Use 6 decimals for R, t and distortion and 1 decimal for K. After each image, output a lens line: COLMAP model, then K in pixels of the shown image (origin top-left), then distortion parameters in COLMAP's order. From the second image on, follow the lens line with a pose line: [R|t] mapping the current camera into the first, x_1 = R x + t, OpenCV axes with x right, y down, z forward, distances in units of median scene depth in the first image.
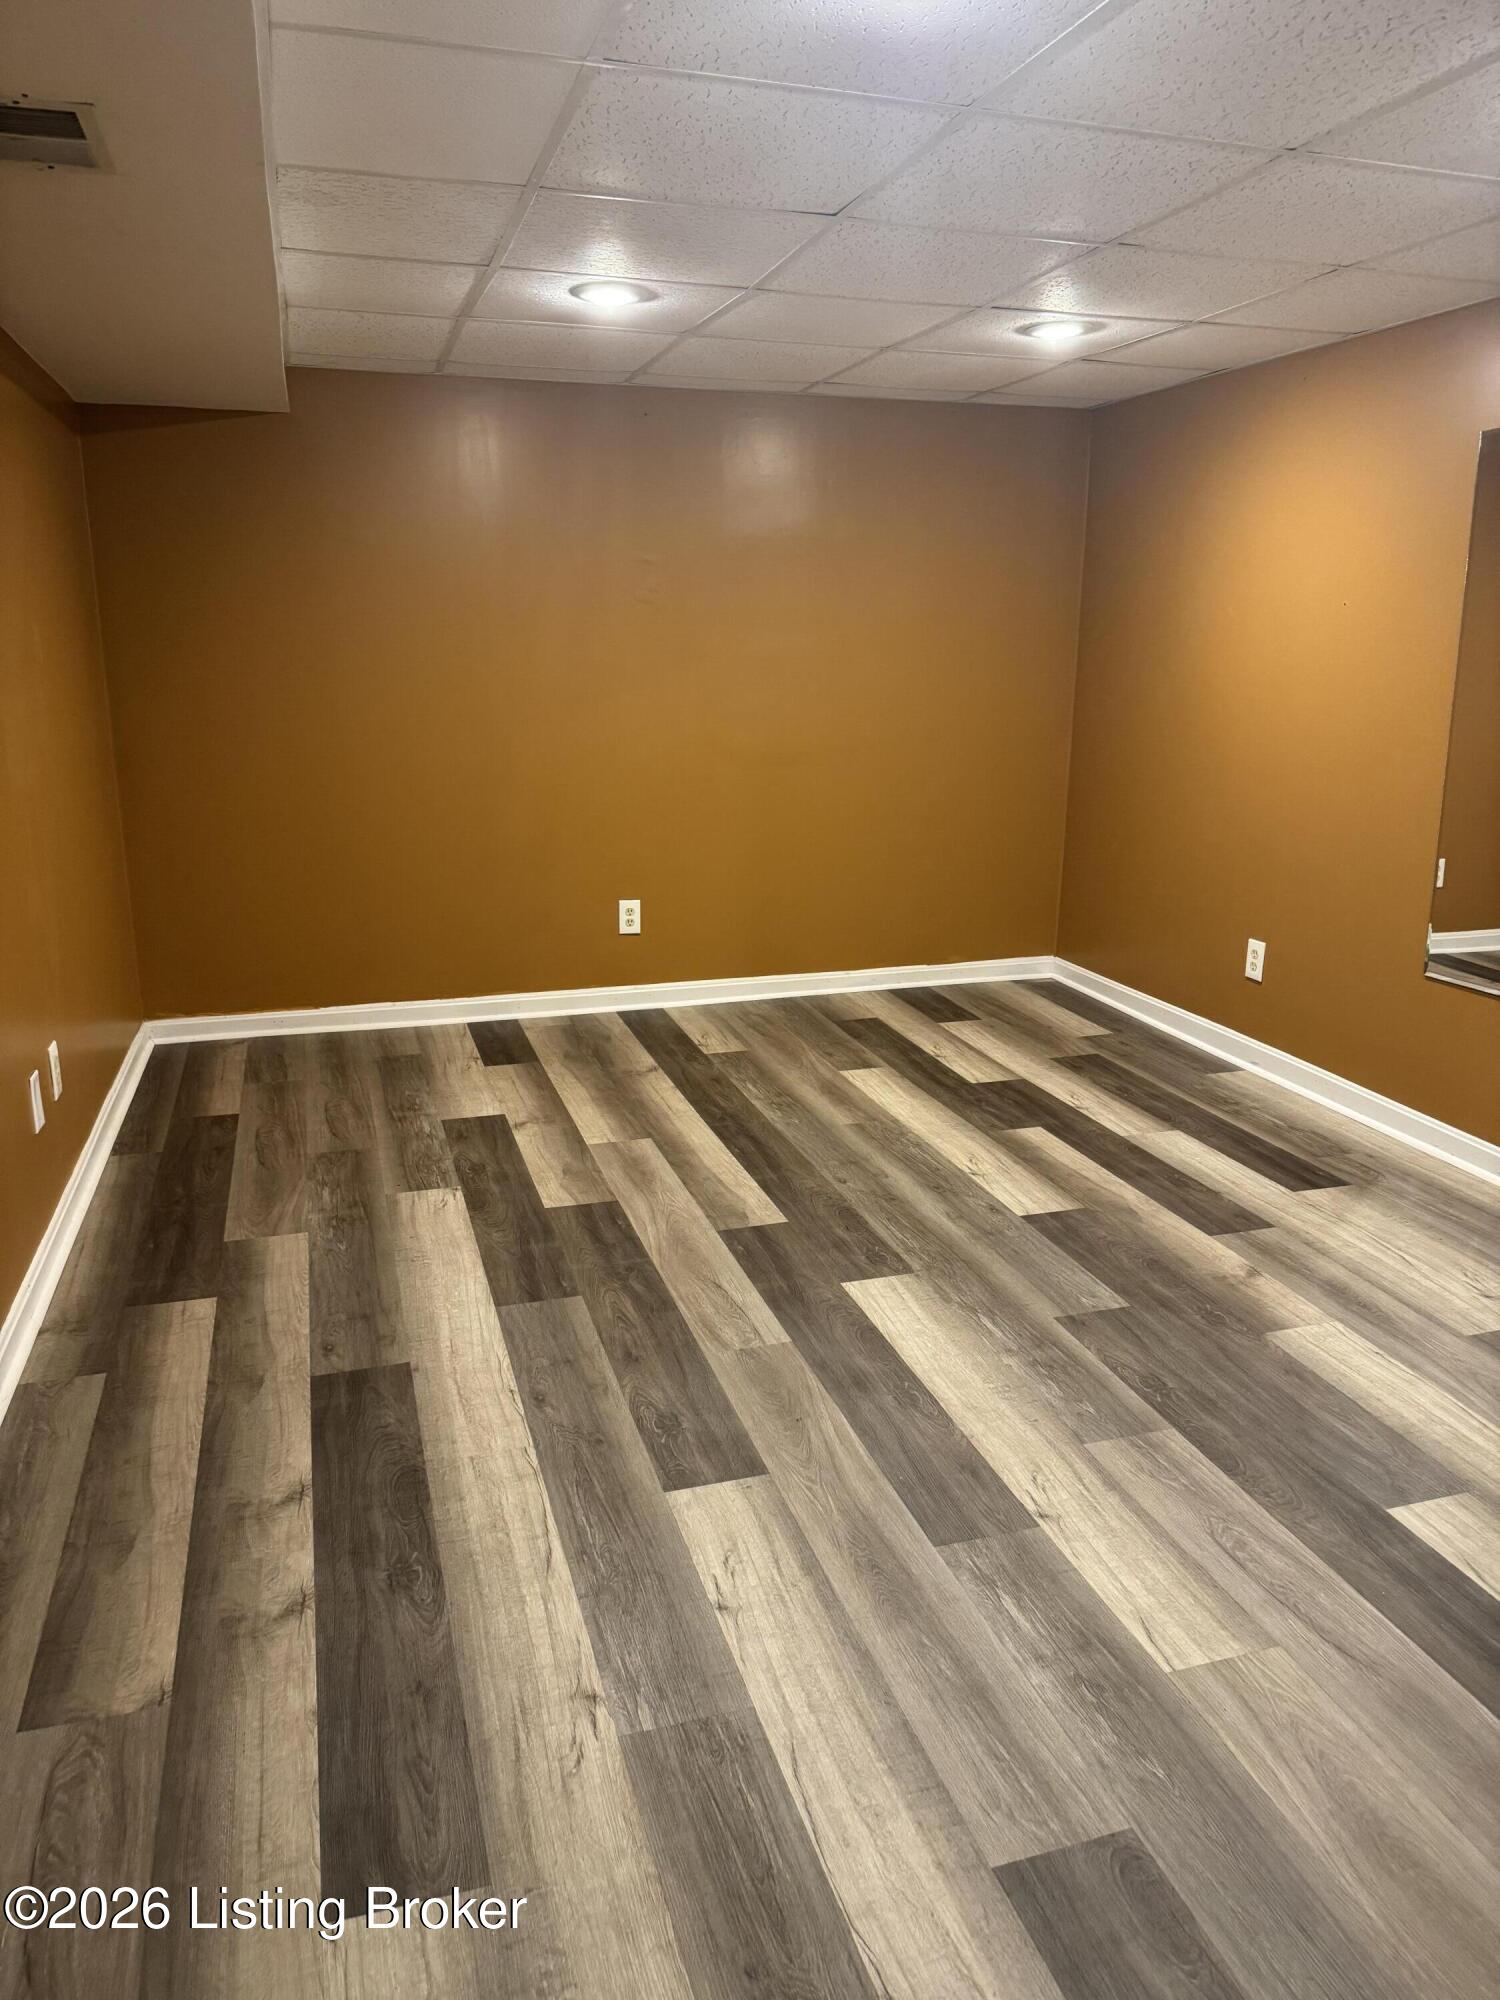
lens RADIAL K [[1408.8, 0, 750.0], [0, 1408.8, 1000.0], [0, 0, 1]] dist [0.149523, -0.265875]
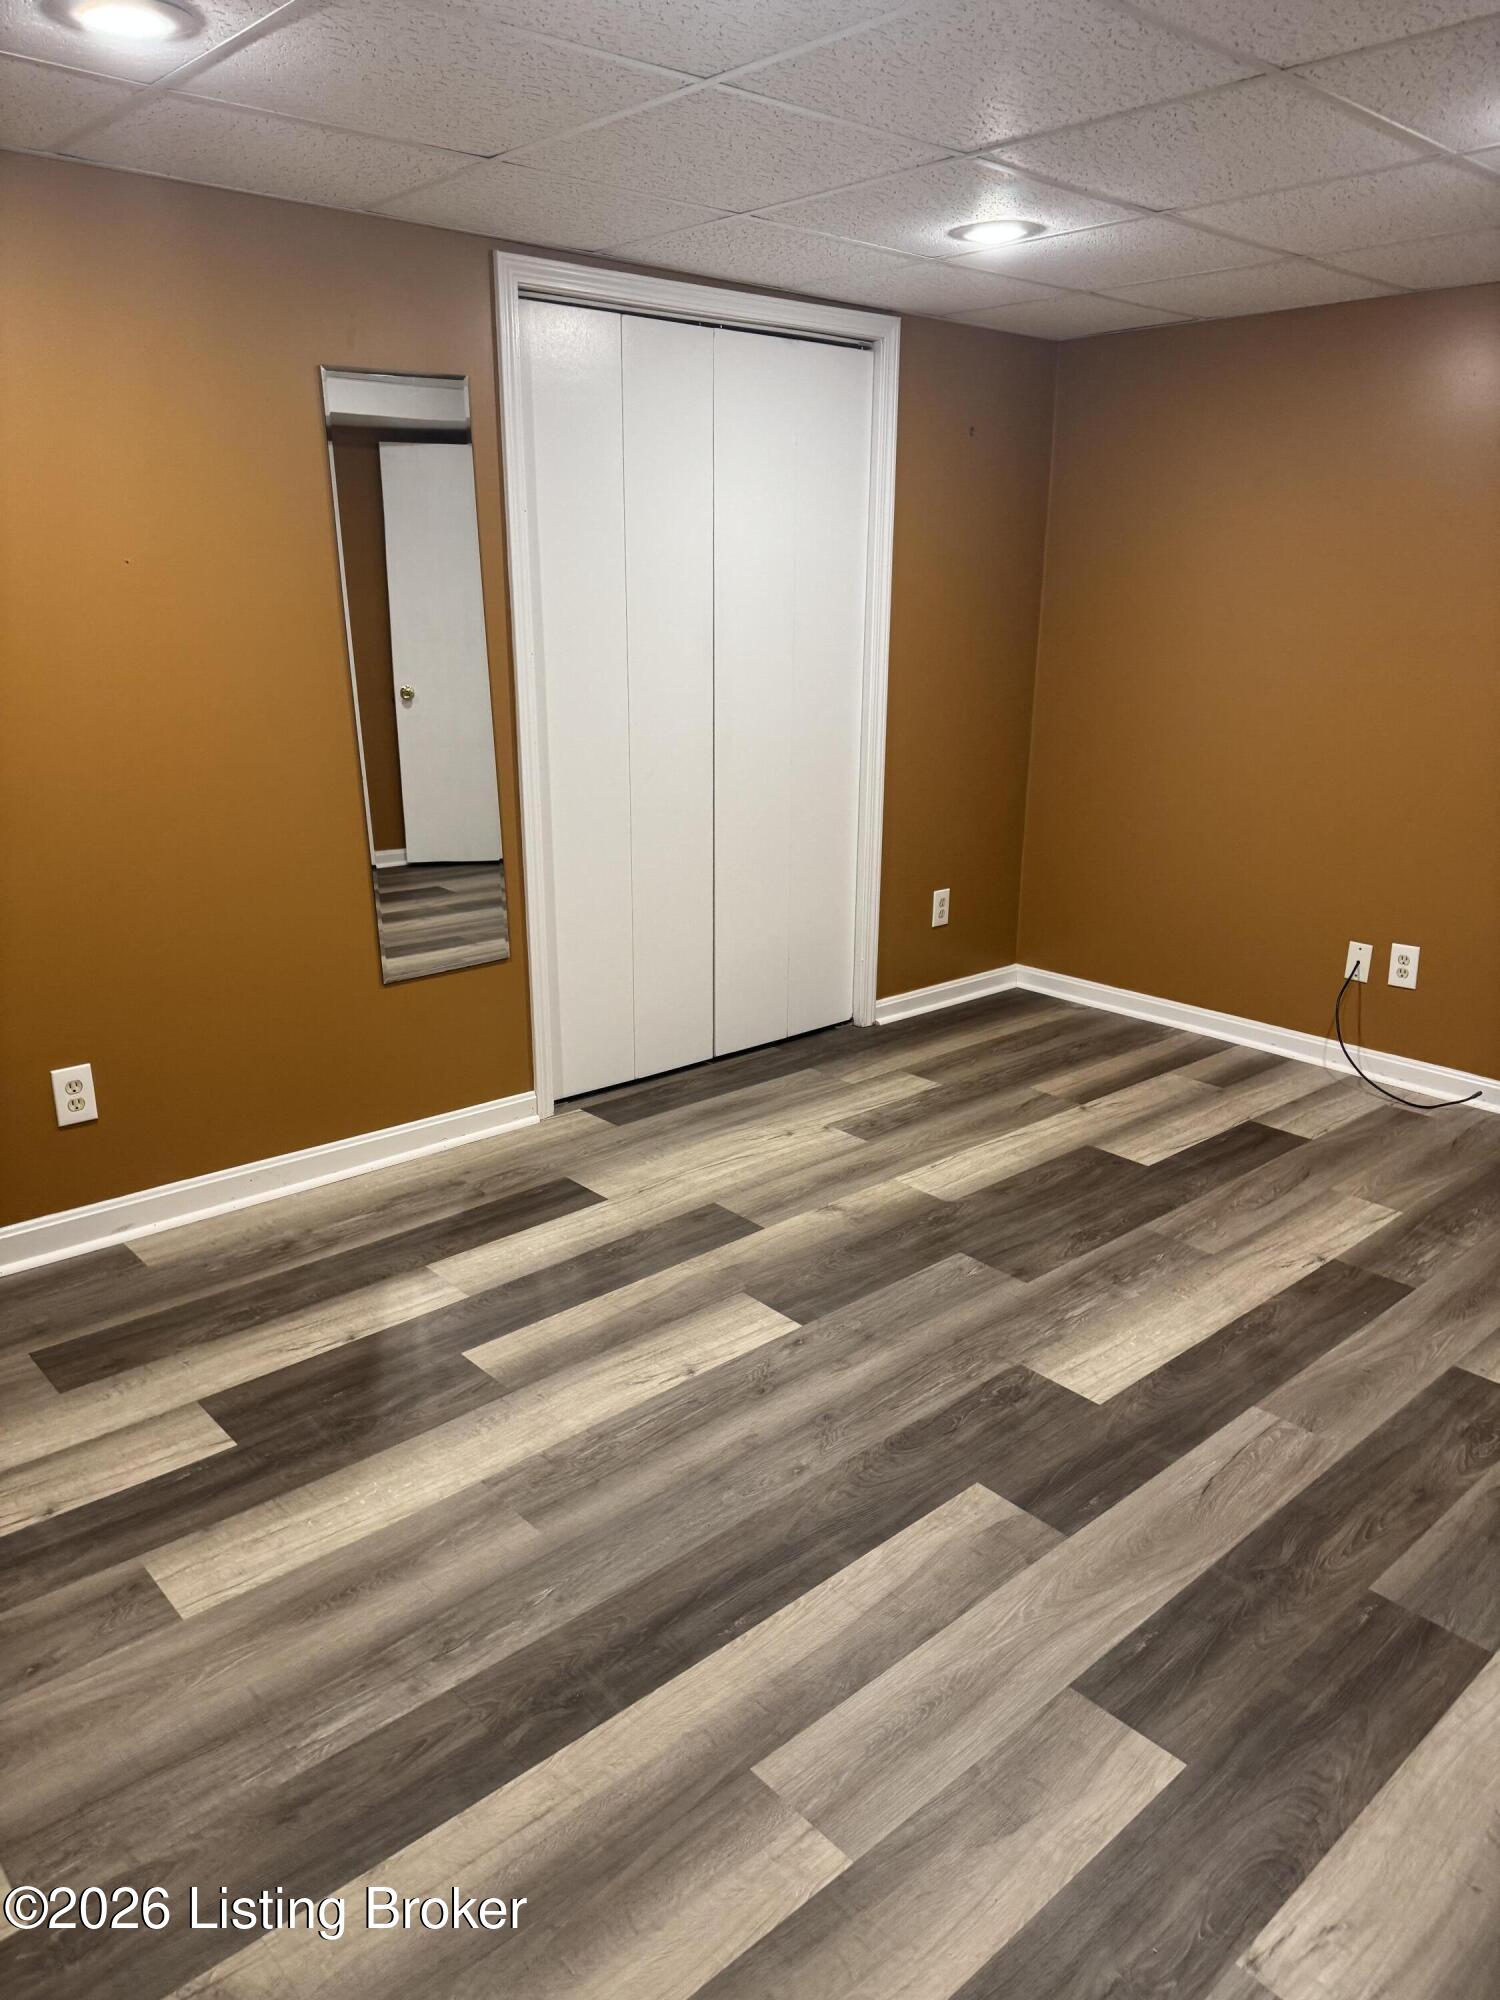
lens RADIAL K [[1408.8, 0, 750.0], [0, 1408.8, 1000.0], [0, 0, 1]] dist [0.149523, -0.265875]
pose [[-0.426997, -0.265345, 0.864445, -0.454950], [0.211271, 0.900244, 0.380692, -0.335093], [-0.879226, 0.345186, -0.328342, 1.218700]]
